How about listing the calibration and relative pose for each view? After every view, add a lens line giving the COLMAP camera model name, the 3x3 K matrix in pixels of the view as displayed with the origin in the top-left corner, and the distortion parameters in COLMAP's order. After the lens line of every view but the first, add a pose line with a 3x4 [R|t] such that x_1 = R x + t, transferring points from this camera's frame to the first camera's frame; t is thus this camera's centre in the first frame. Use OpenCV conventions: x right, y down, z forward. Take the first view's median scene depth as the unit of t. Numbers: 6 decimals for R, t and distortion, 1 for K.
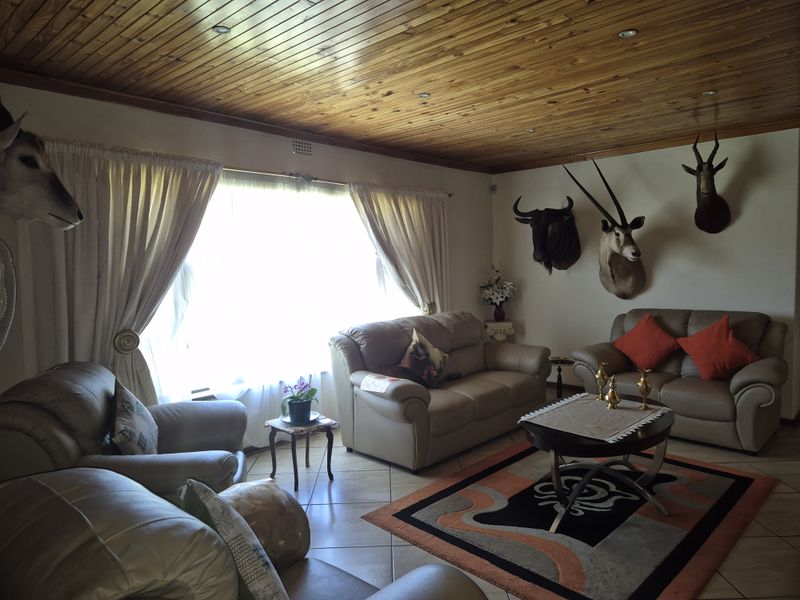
lens RADIAL K [[535.3, 0, 402.2], [0, 535.3, 302.0], [0, 0, 1]] dist [0.059893, -0.002565]
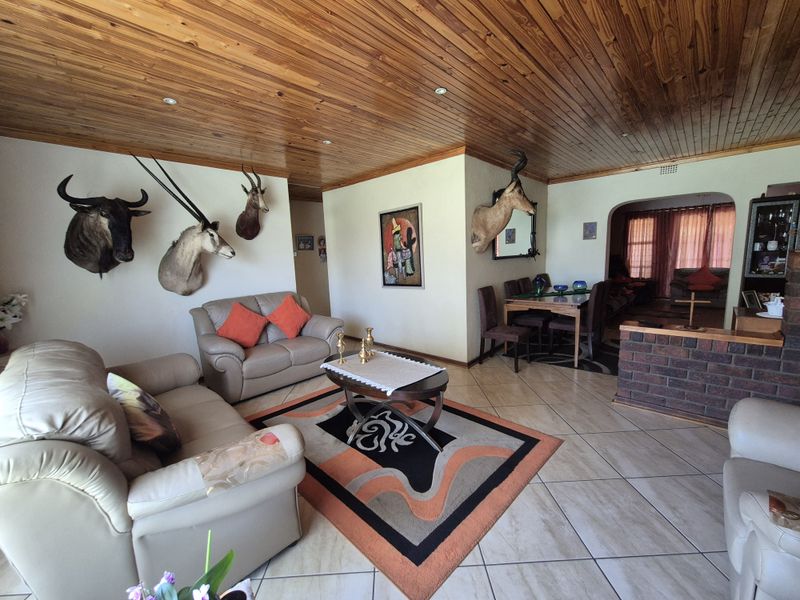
lens RADIAL K [[326.4, 0, 403.3], [0, 326.4, 300.5], [0, 0, 1]] dist [0.000808, -0.000106]
pose [[0.007085, -0.126294, 0.991968, -0.282087], [0.110201, 0.986049, 0.124753, -0.033355], [-0.993884, 0.108432, 0.020904, 0.612862]]
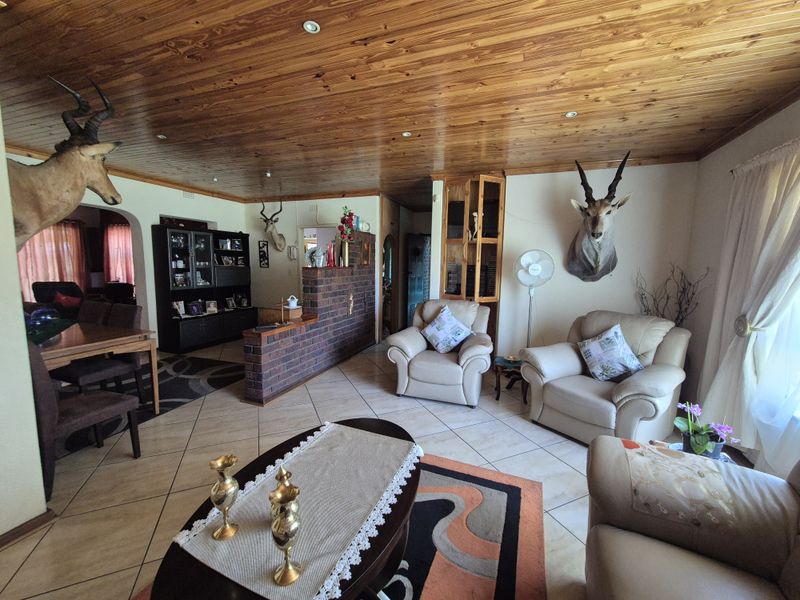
lens RADIAL K [[326.4, 0, 401.2], [0, 326.4, 300.2], [0, 0, 1]] dist [0.000808, -0.000106]
pose [[-0.926959, 0.044490, -0.372515, 0.275010], [-0.026888, 0.982511, 0.184251, -0.061106], [0.374197, 0.180810, -0.909552, 0.912592]]
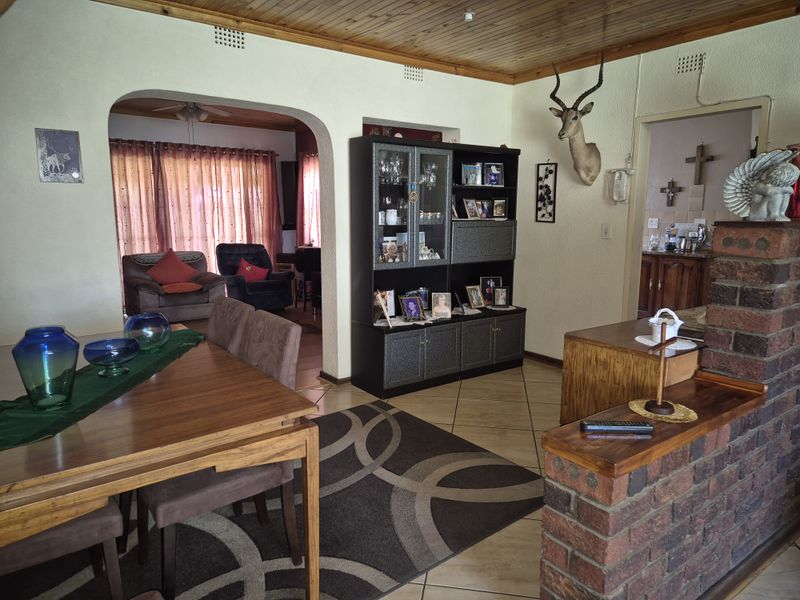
lens RADIAL K [[535.3, 0, 397.1], [0, 535.3, 298.1], [0, 0, 1]] dist [0.059893, -0.002565]
pose [[-0.978984, -0.018321, 0.203113, 0.351025], [0.028452, 0.973946, 0.224986, -0.029708], [-0.201943, 0.226037, -0.952957, 0.525754]]
